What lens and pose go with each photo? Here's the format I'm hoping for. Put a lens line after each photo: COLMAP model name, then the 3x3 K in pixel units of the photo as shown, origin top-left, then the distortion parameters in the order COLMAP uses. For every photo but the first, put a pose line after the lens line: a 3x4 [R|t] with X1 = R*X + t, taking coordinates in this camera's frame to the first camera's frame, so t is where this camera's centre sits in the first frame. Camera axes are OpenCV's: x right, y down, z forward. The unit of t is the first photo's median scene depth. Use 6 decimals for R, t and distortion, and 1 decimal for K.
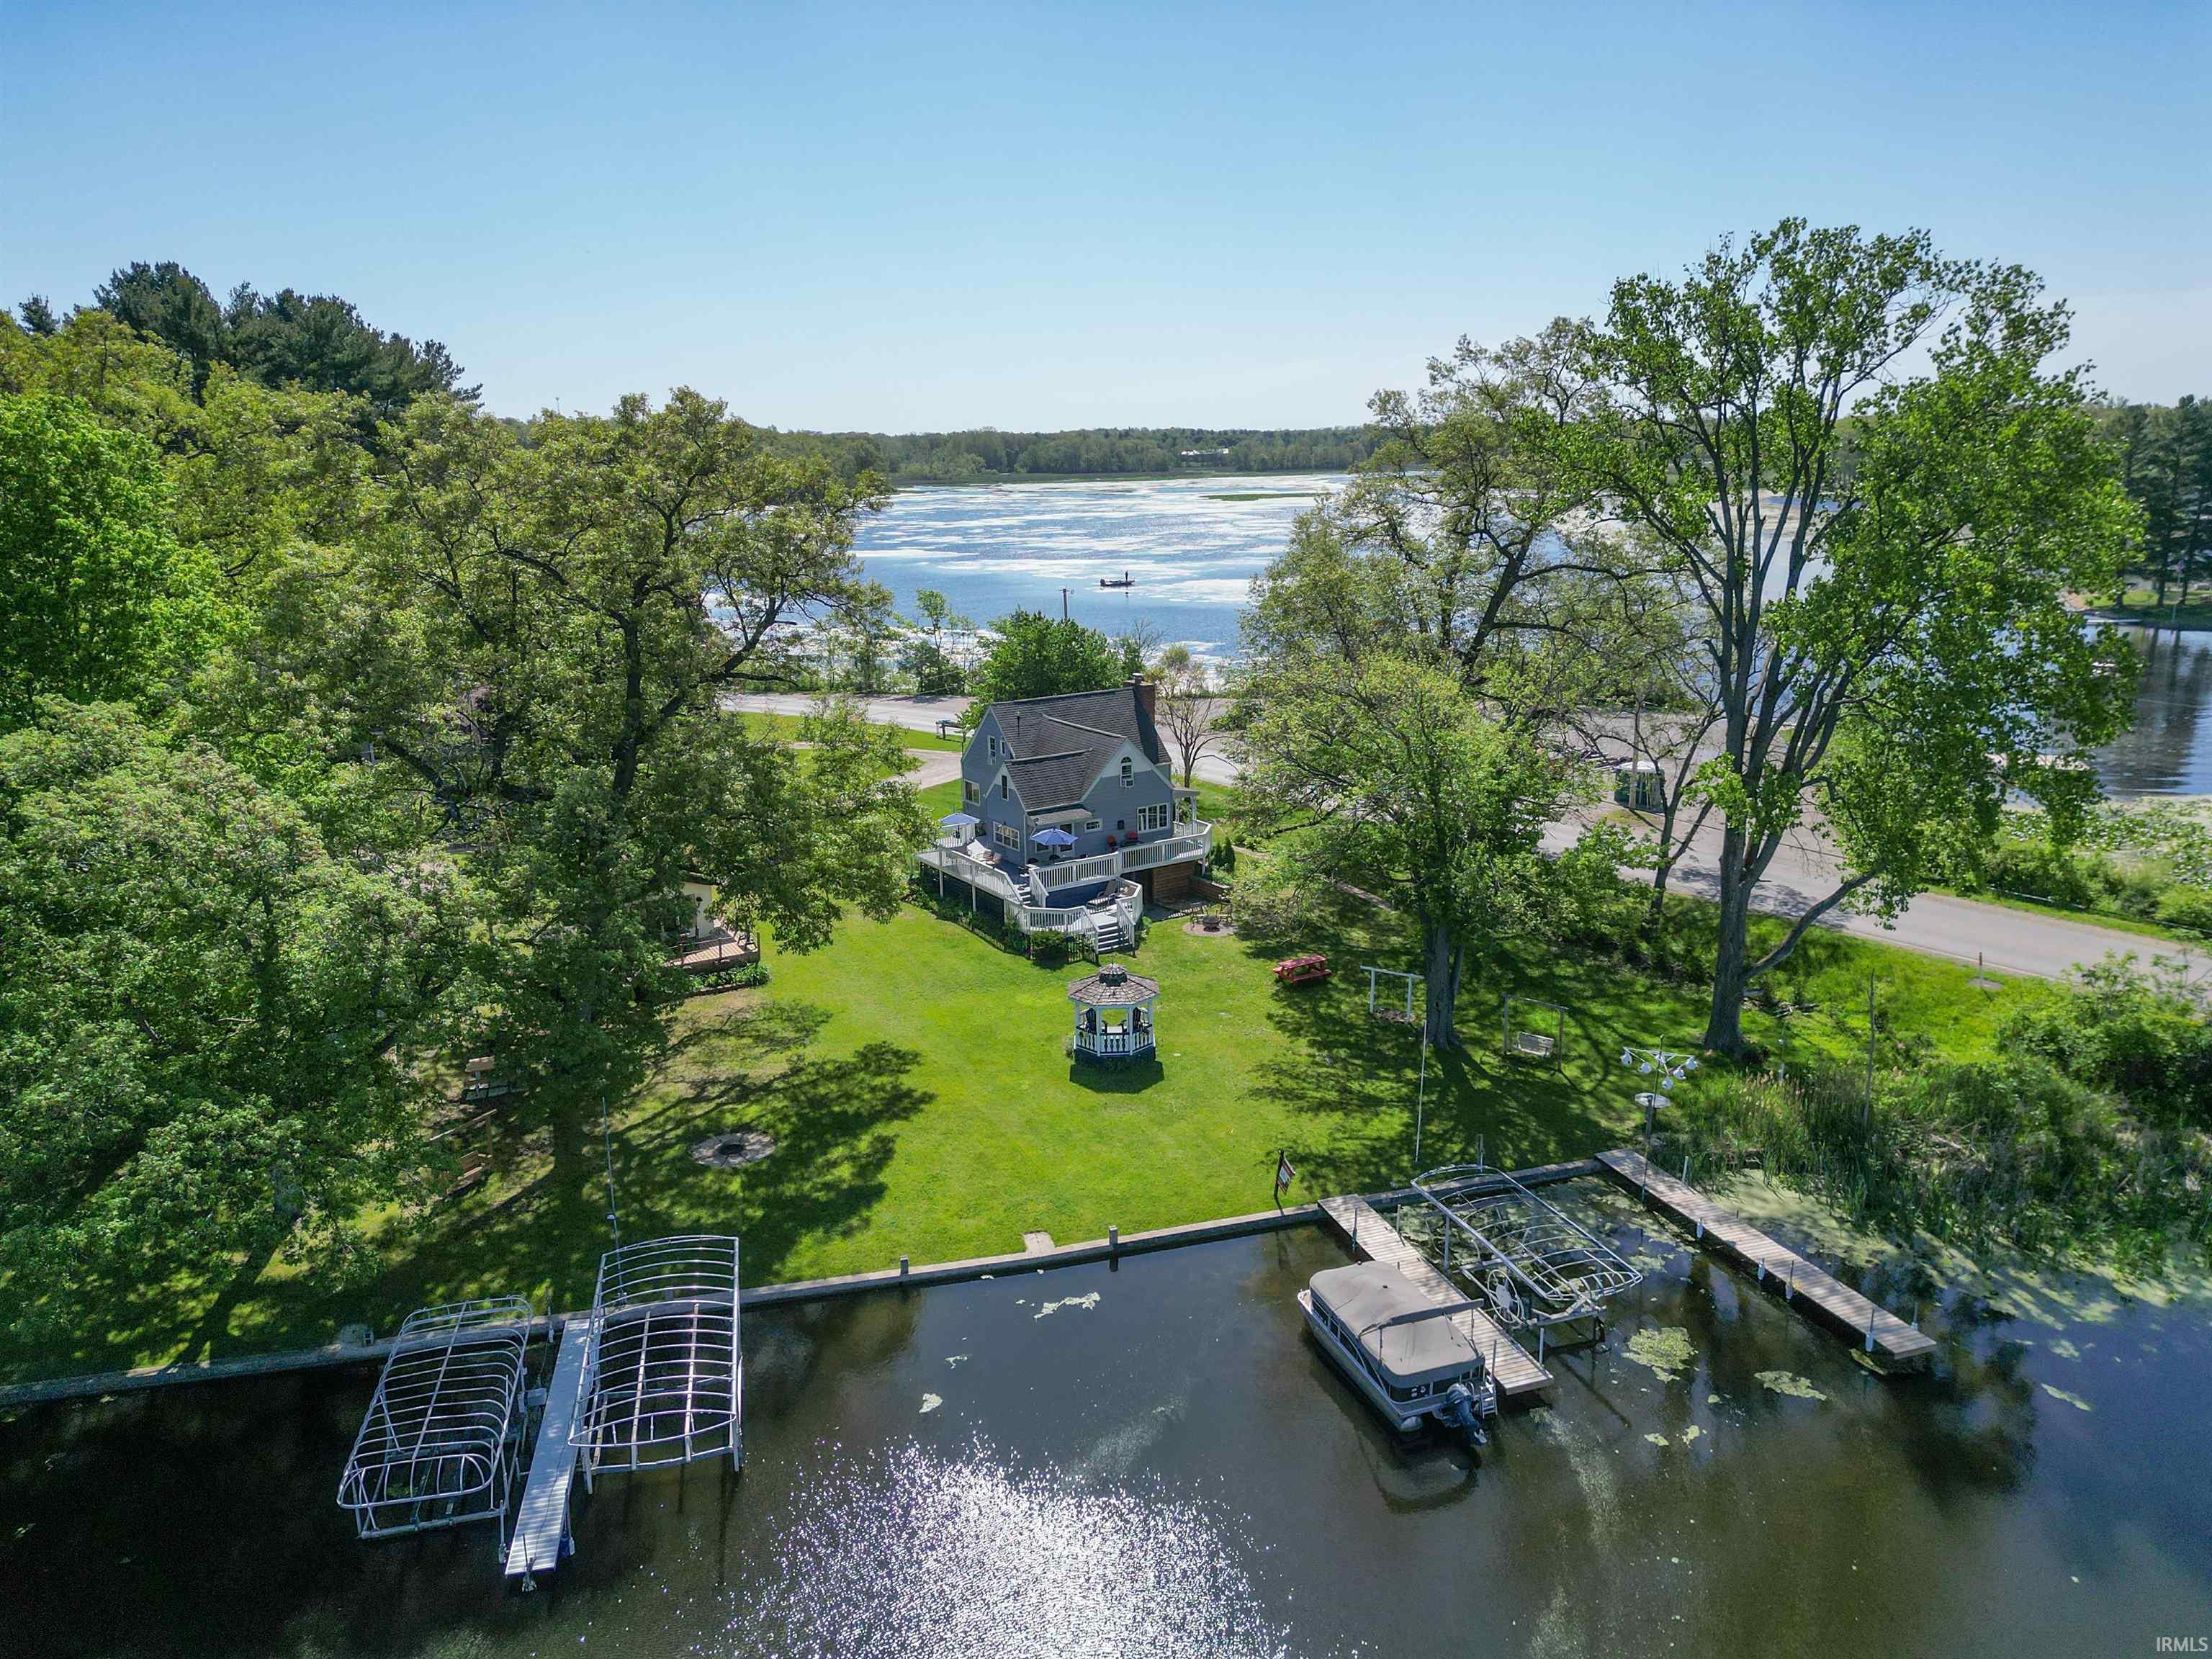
lens RADIAL K [[1539.6, 0, 1106.0], [0, 1539.6, 829.5], [0, 0, 1]] dist [0.081653, -0.088716]
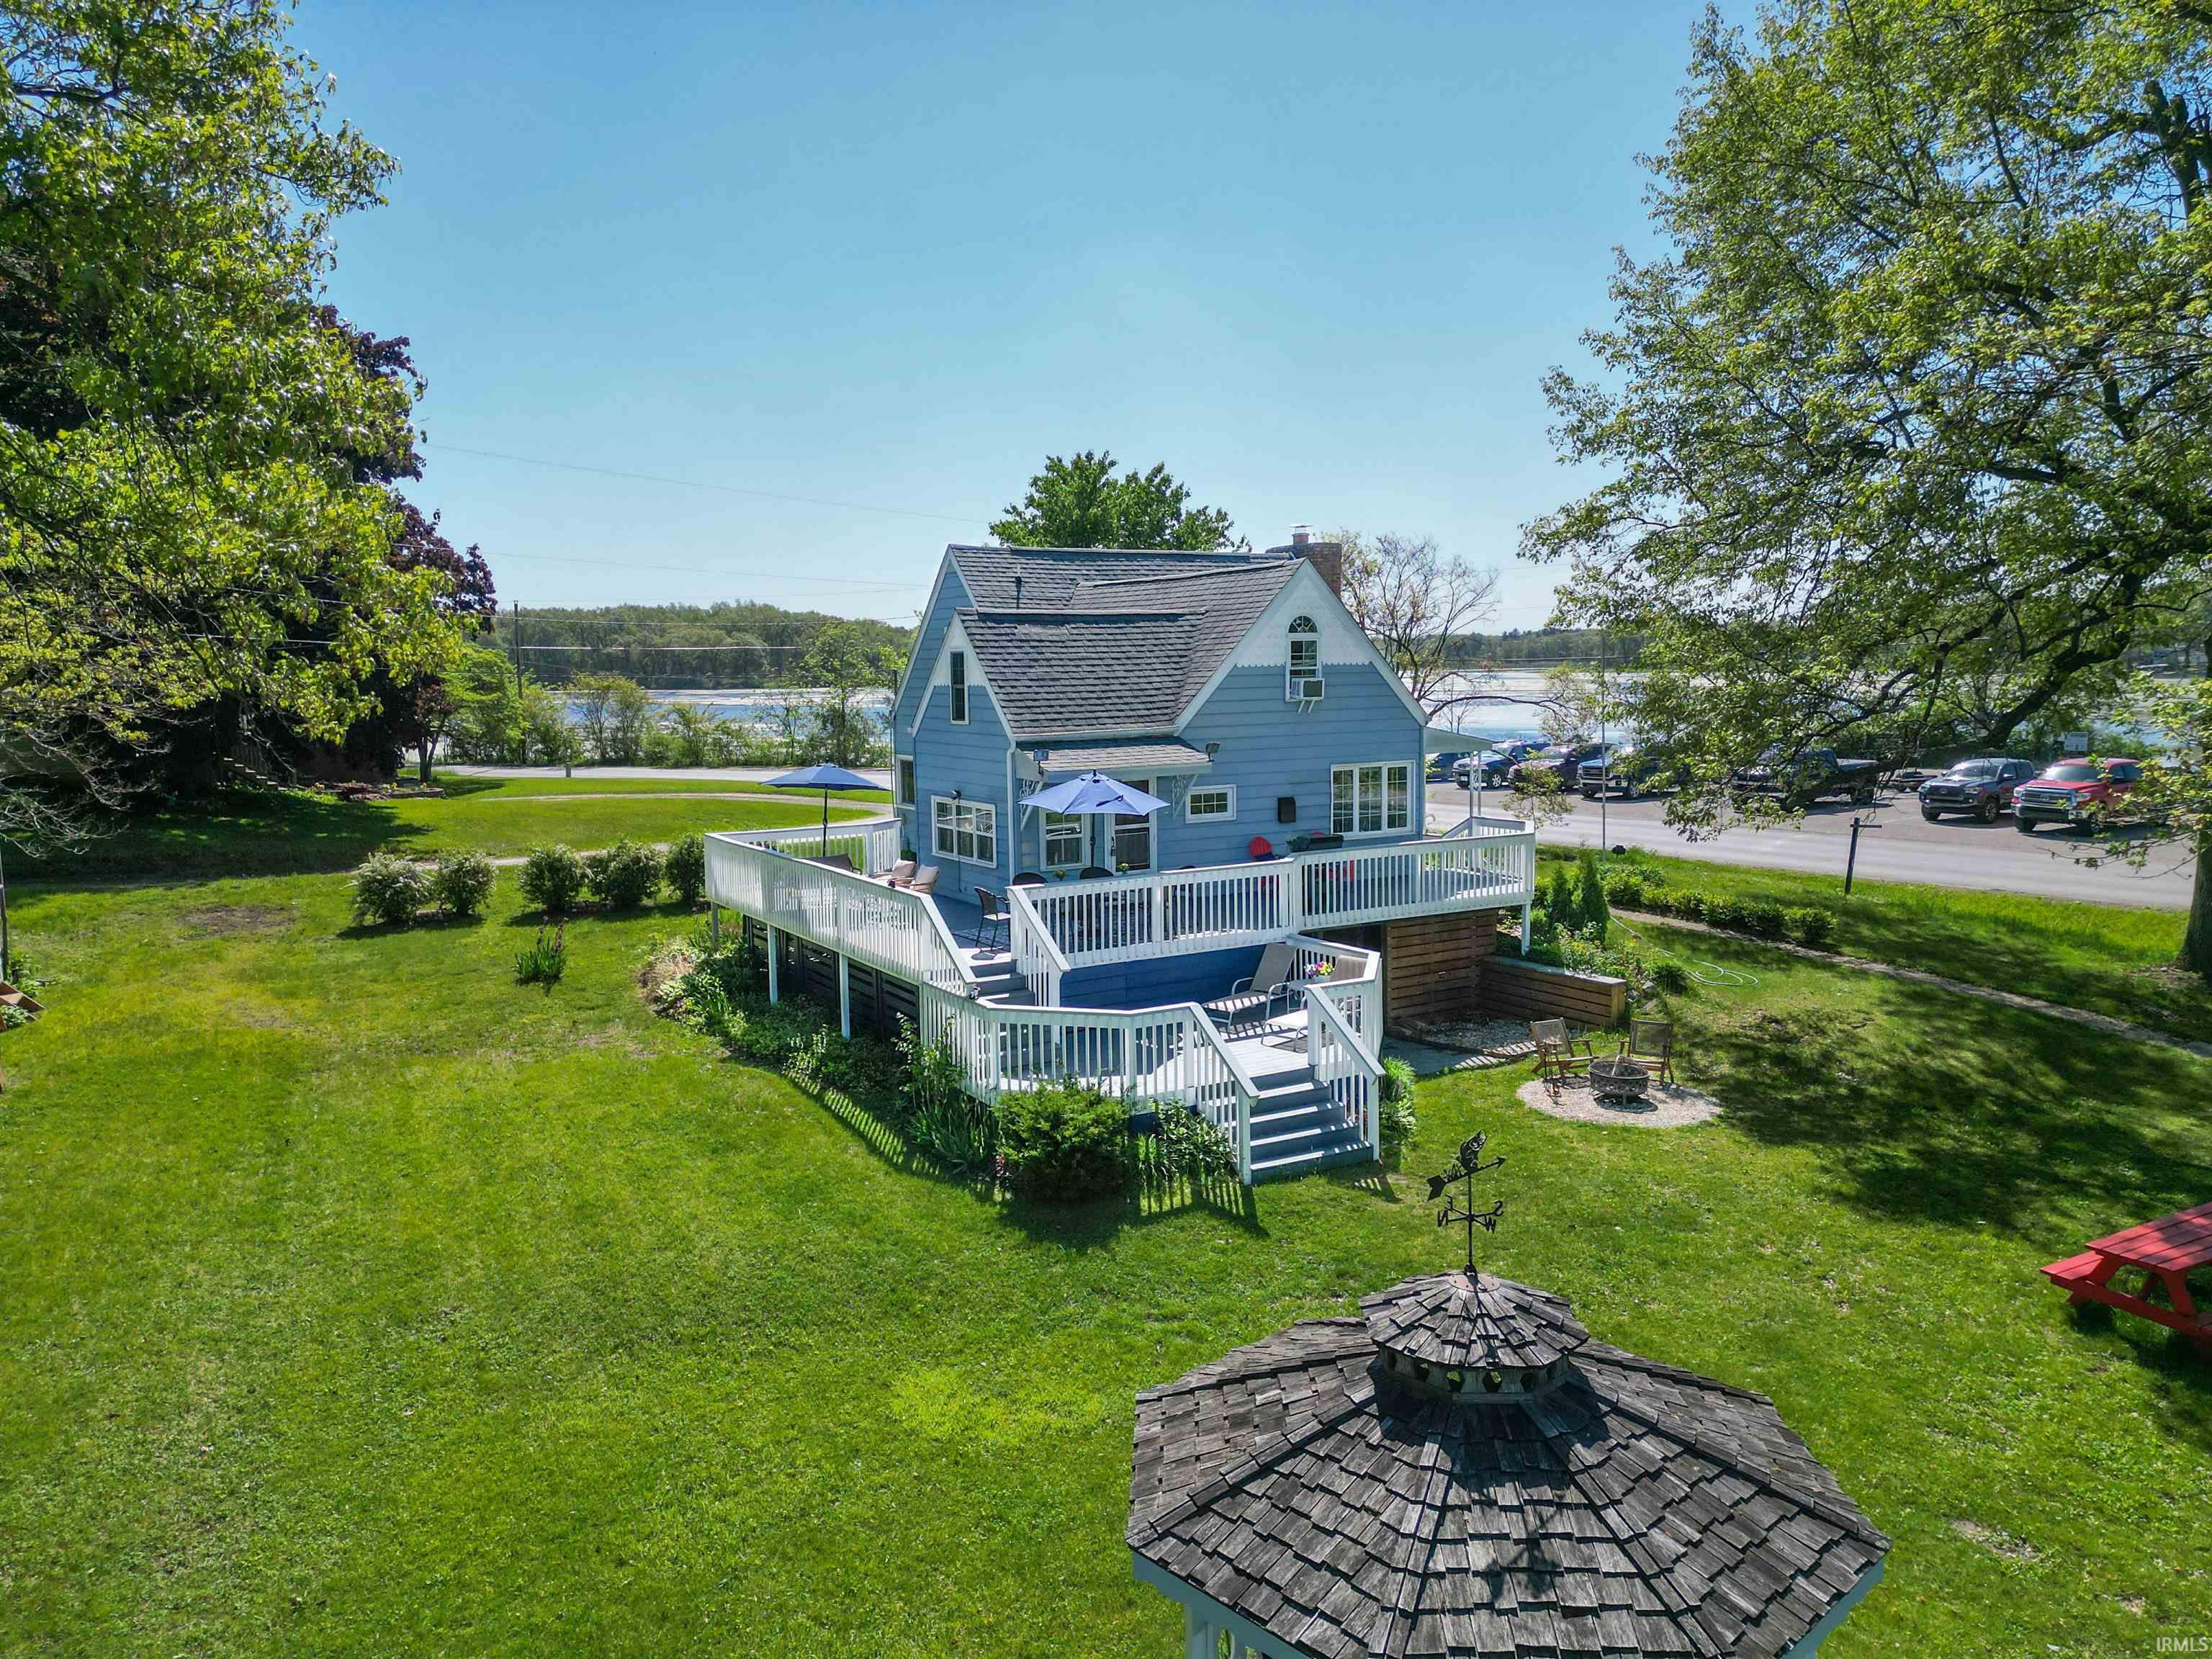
lens RADIAL K [[1539.6, 0, 1106.0], [0, 1539.6, 829.5], [0, 0, 1]] dist [0.081653, -0.088716]
pose [[0.998936, 0.004962, -0.045841, -0.020011], [-0.011144, 0.990700, -0.135605, 0.063492], [0.044742, 0.135972, 0.989702, 0.811619]]
